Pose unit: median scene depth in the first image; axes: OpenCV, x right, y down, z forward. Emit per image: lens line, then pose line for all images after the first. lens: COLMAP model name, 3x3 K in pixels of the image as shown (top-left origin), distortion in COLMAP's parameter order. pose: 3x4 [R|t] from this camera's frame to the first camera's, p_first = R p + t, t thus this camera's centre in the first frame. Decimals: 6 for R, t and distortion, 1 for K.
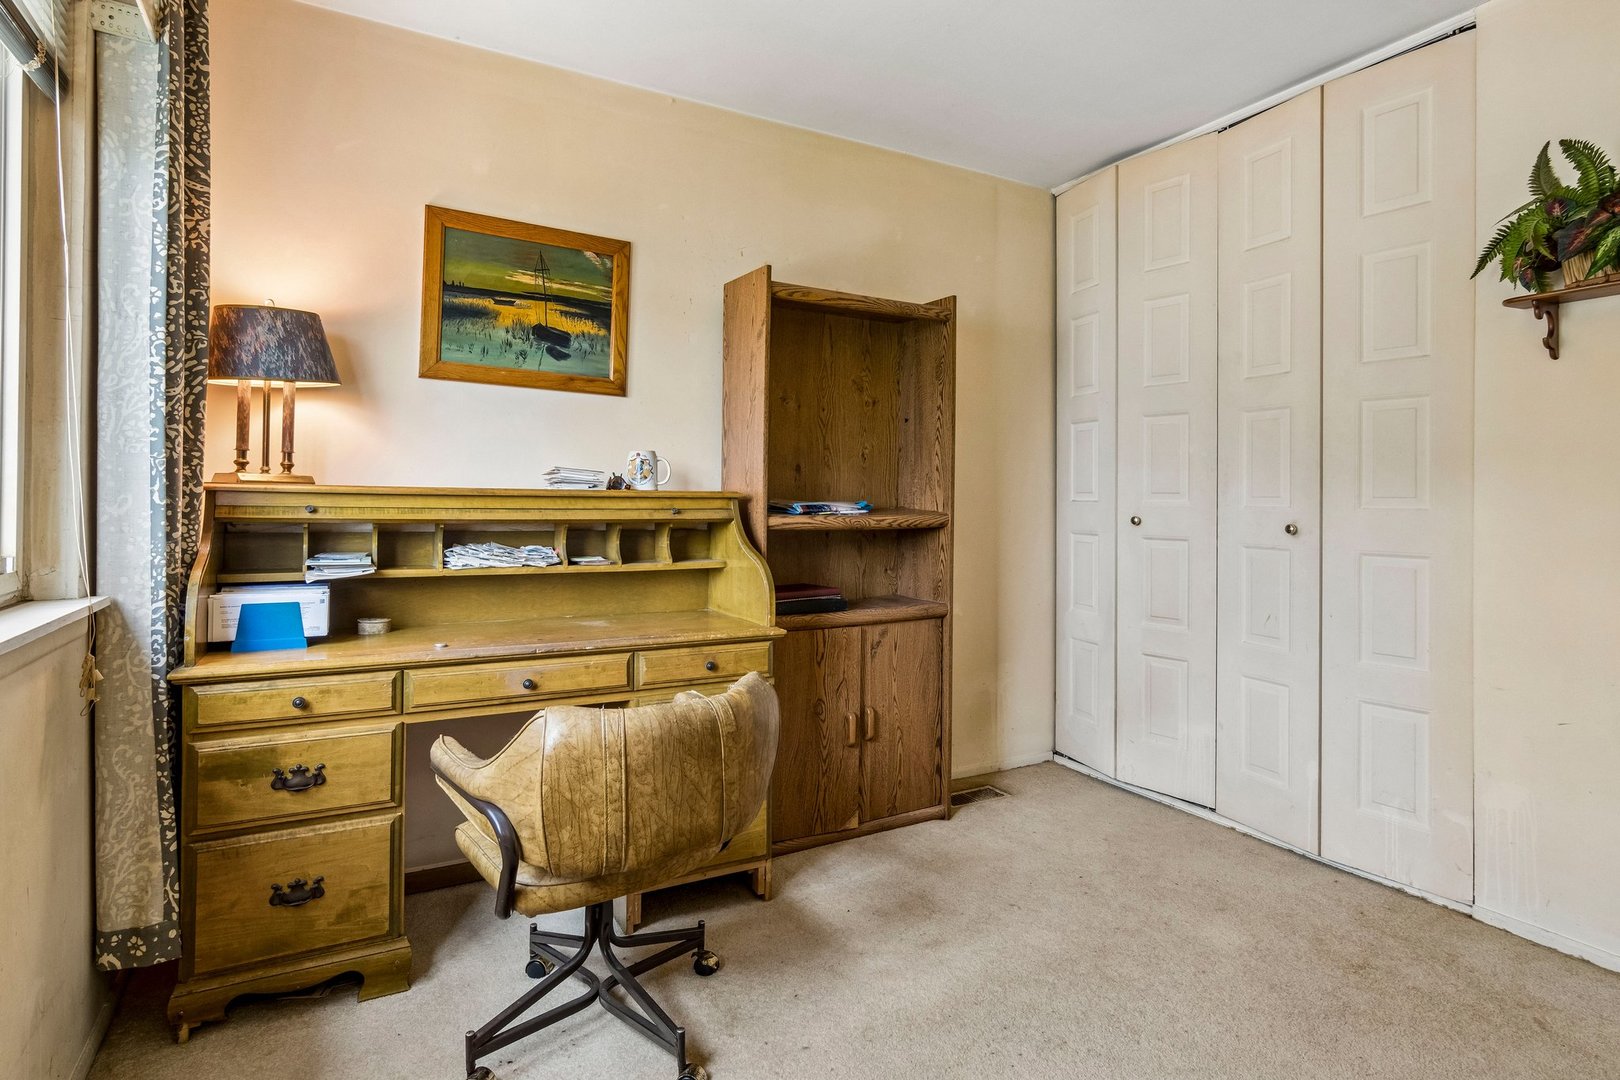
lens RADIAL K [[834.7, 0, 804.7], [0, 834.7, 514.2], [0, 0, 1]] dist [0.002578, 0.000502]
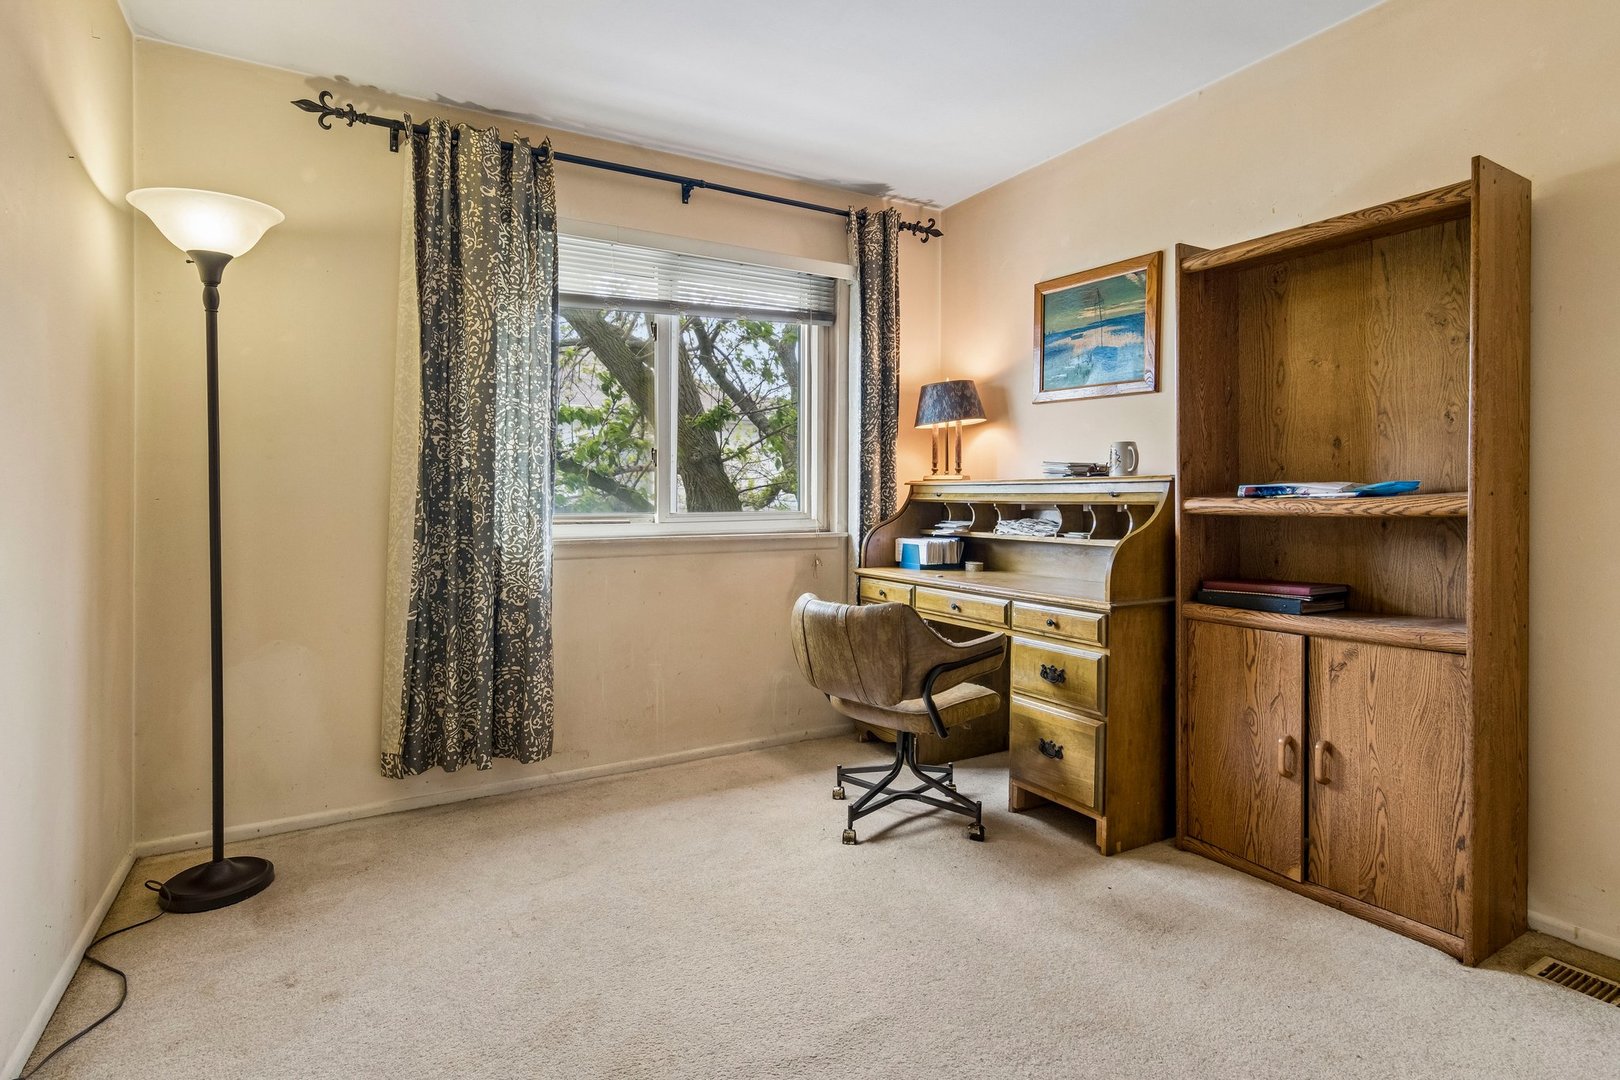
lens RADIAL K [[834.7, 0, 804.7], [0, 834.7, 514.2], [0, 0, 1]] dist [0.002578, 0.000502]
pose [[0.023766, 0.014363, -0.999614, 0.918996], [-0.010030, 0.999850, 0.014128, 0.010441], [0.999667, 0.009691, 0.023906, 0.528716]]
